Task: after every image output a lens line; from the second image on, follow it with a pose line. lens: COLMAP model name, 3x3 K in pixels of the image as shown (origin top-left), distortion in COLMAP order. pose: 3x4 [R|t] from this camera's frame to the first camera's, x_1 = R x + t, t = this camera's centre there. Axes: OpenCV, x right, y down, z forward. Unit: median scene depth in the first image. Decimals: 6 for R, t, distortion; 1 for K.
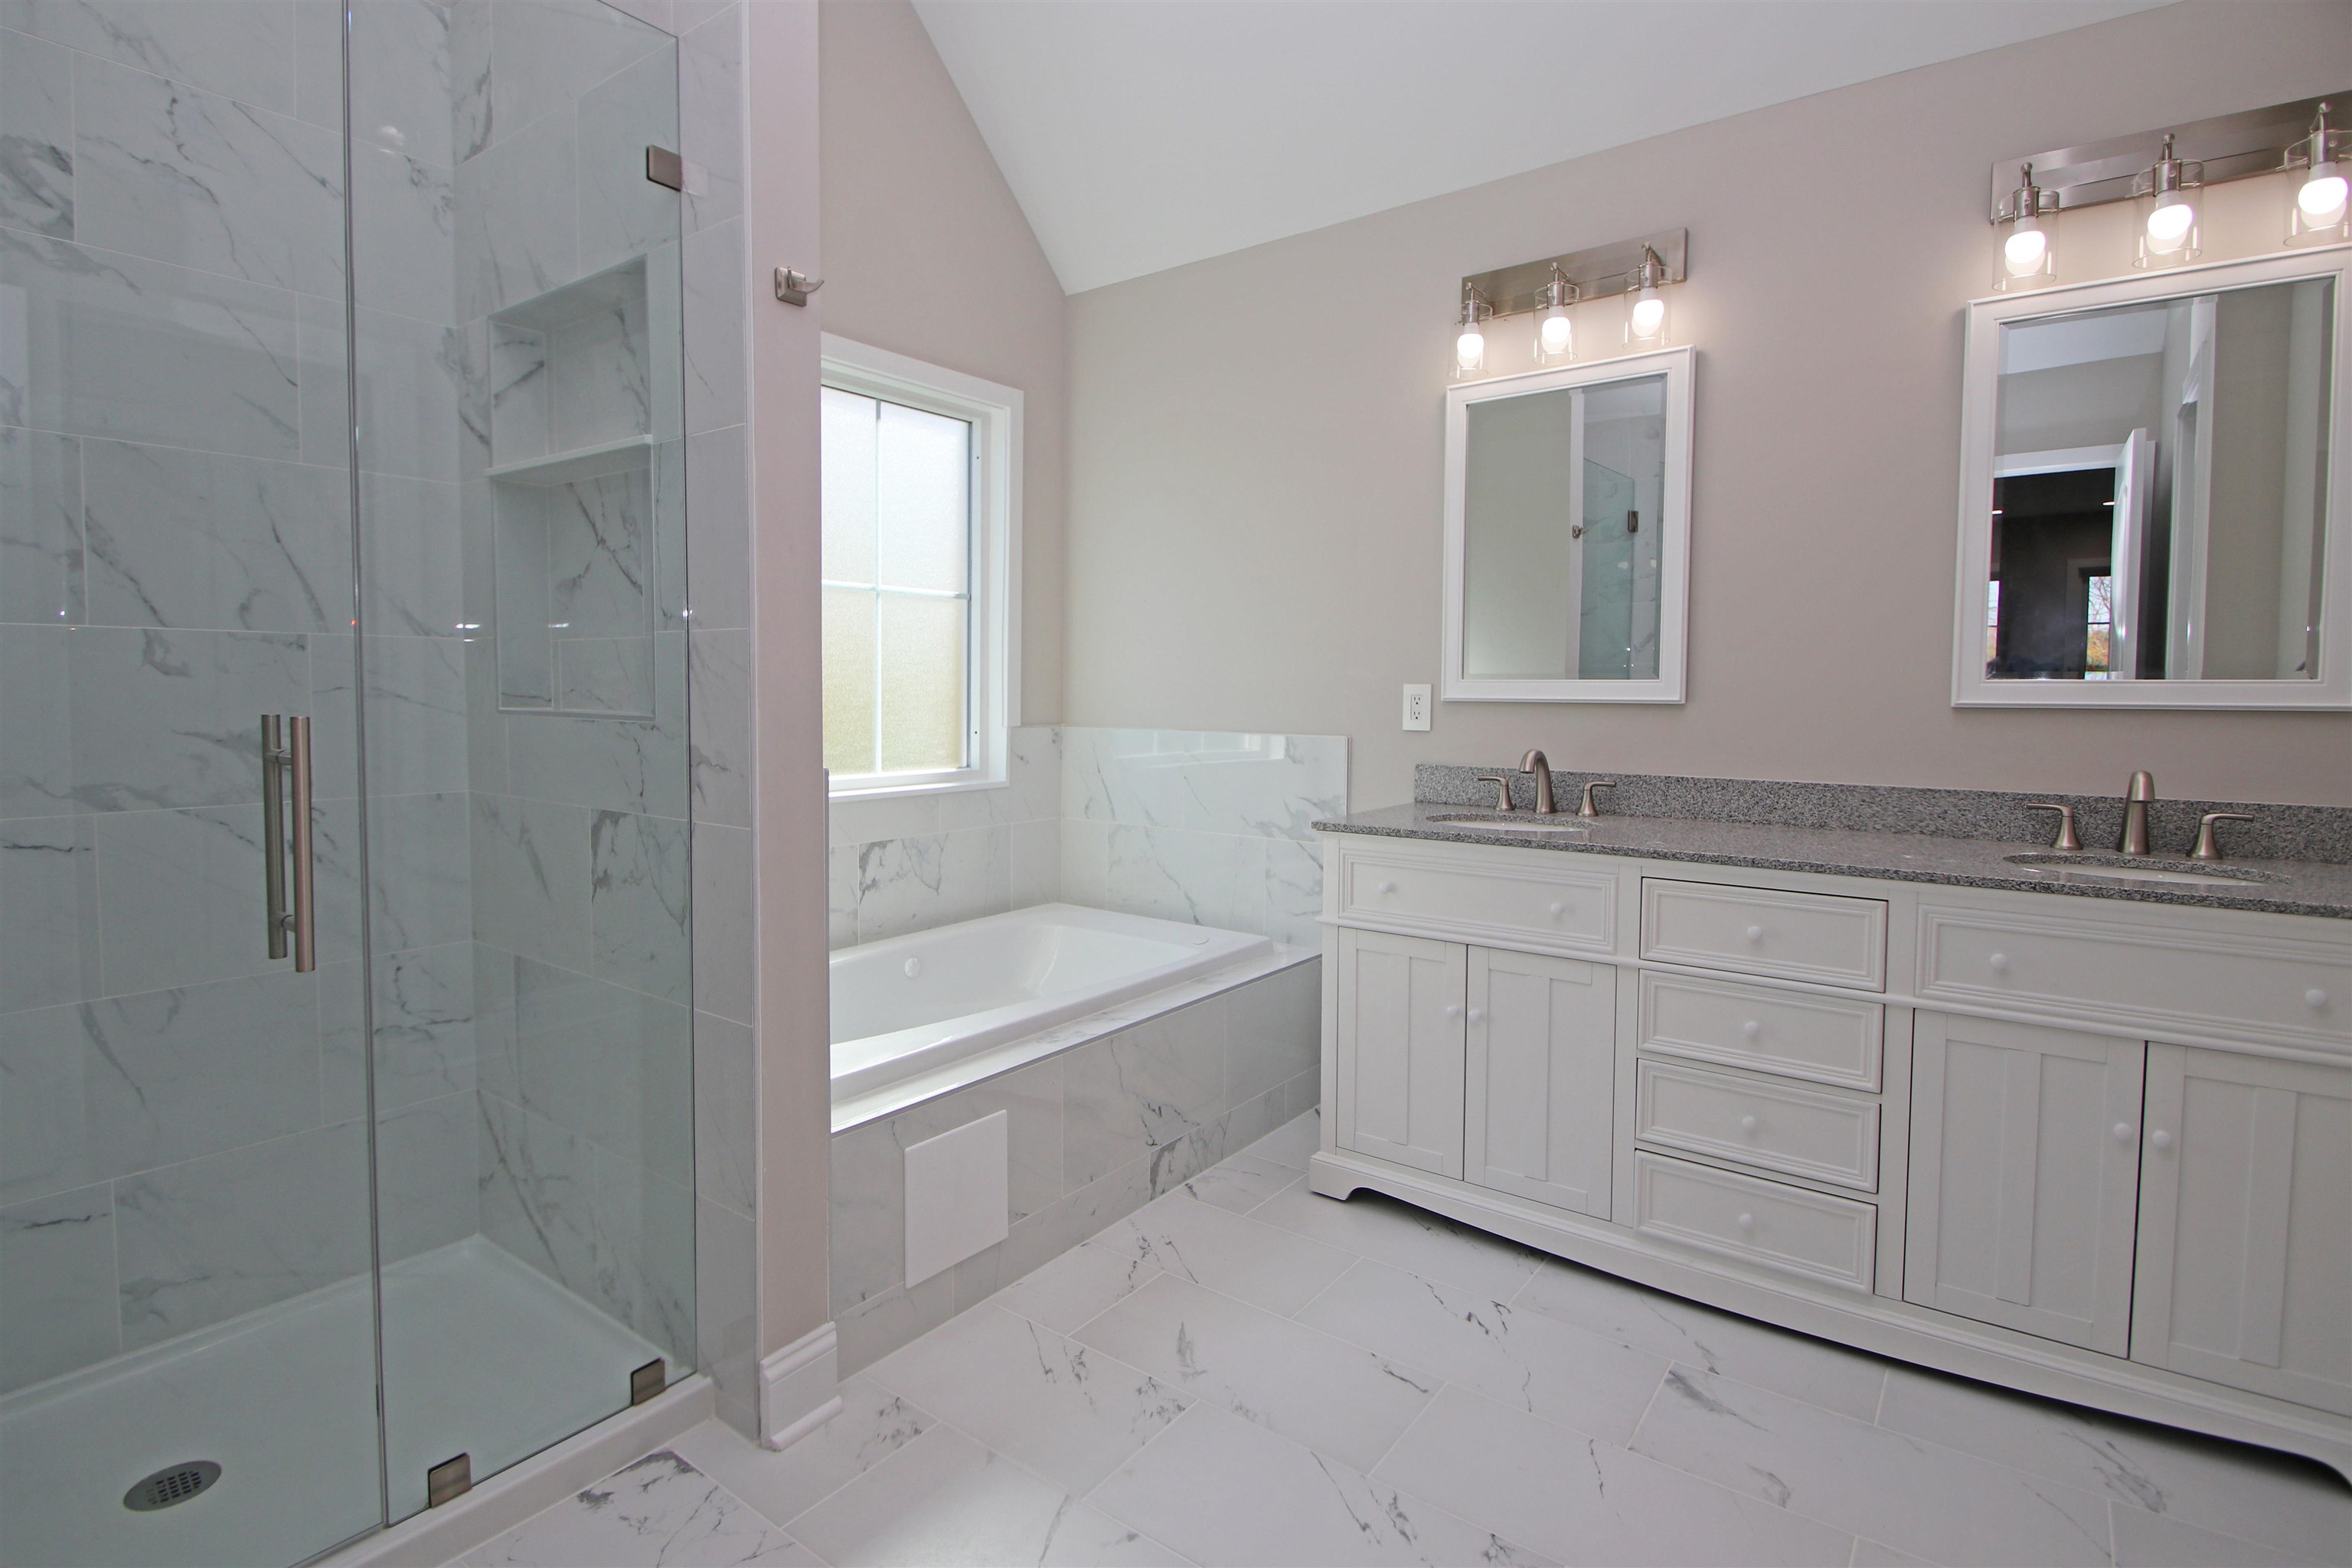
lens RADIAL K [[1106.5, 0, 1167.4], [0, 1106.5, 765.7], [0, 0, 1]] dist [0.011121, -0.013001]
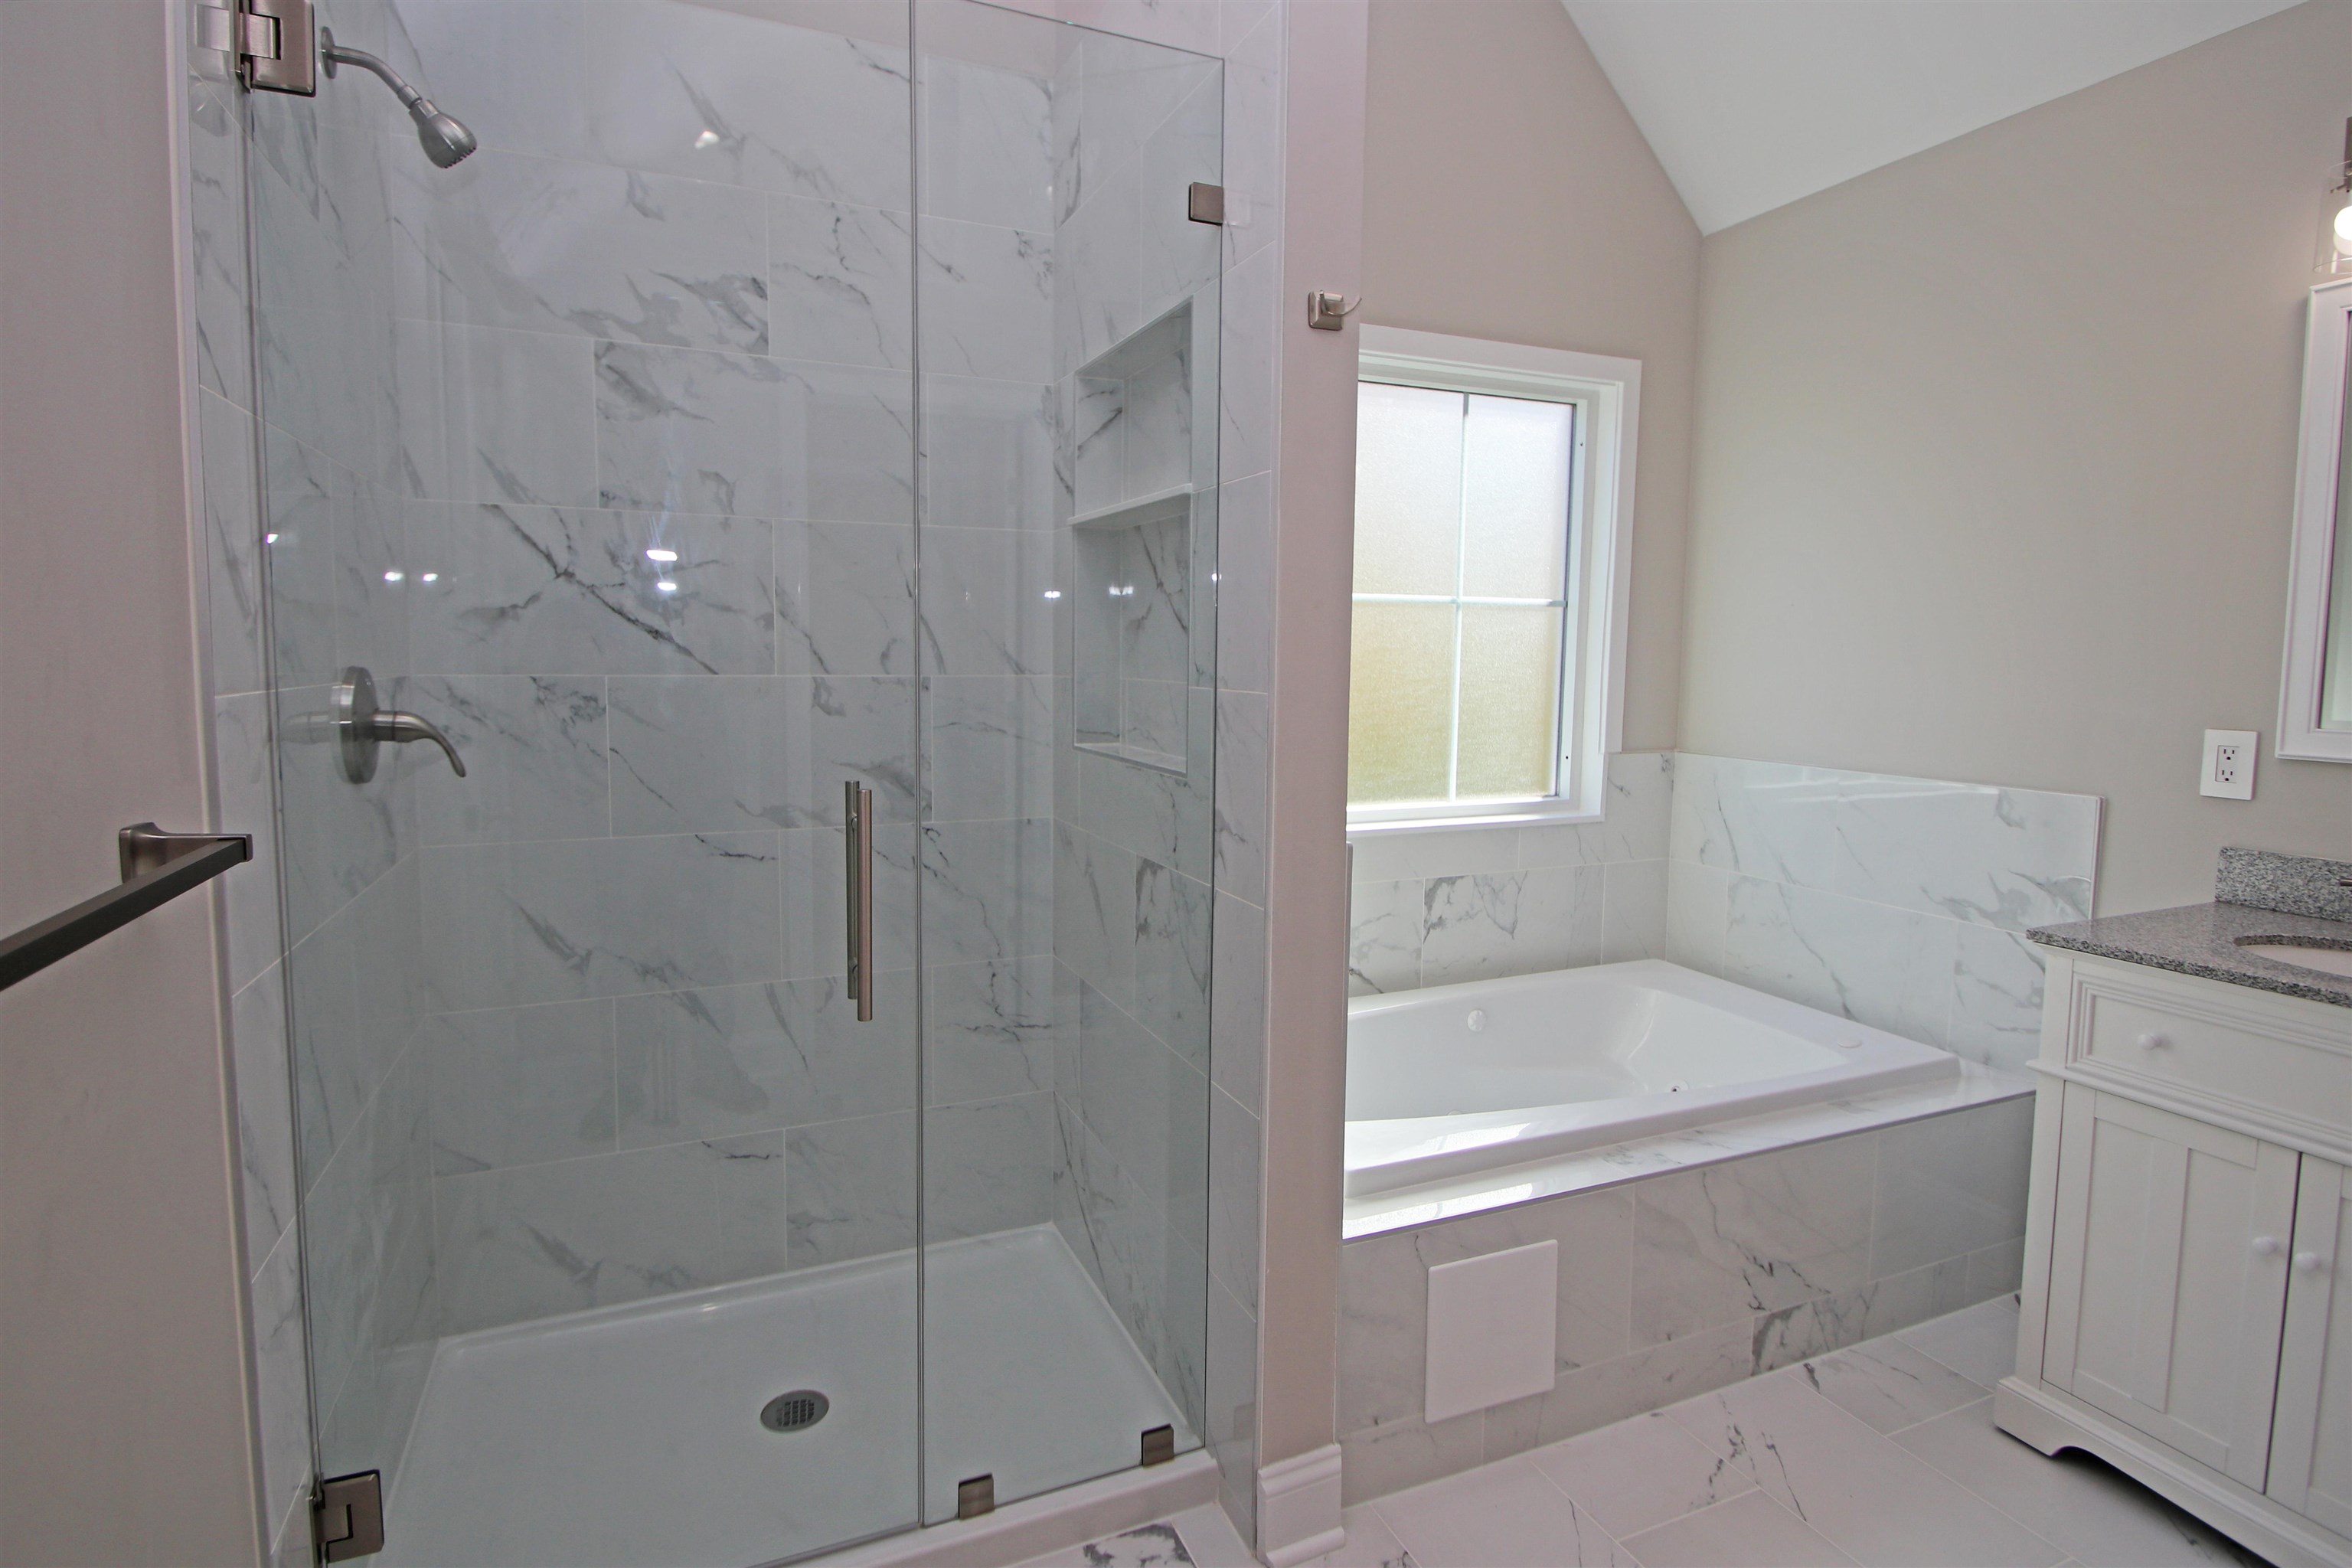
lens RADIAL K [[1153.9, 0, 1182.7], [0, 1153.9, 757.9], [0, 0, 1]] dist [0.009926, -0.014116]
pose [[0.868500, 0.045243, -0.493620, 0.023119], [-0.040277, 0.998974, 0.020696, -0.059778], [0.494050, 0.001907, 0.869431, 0.093579]]
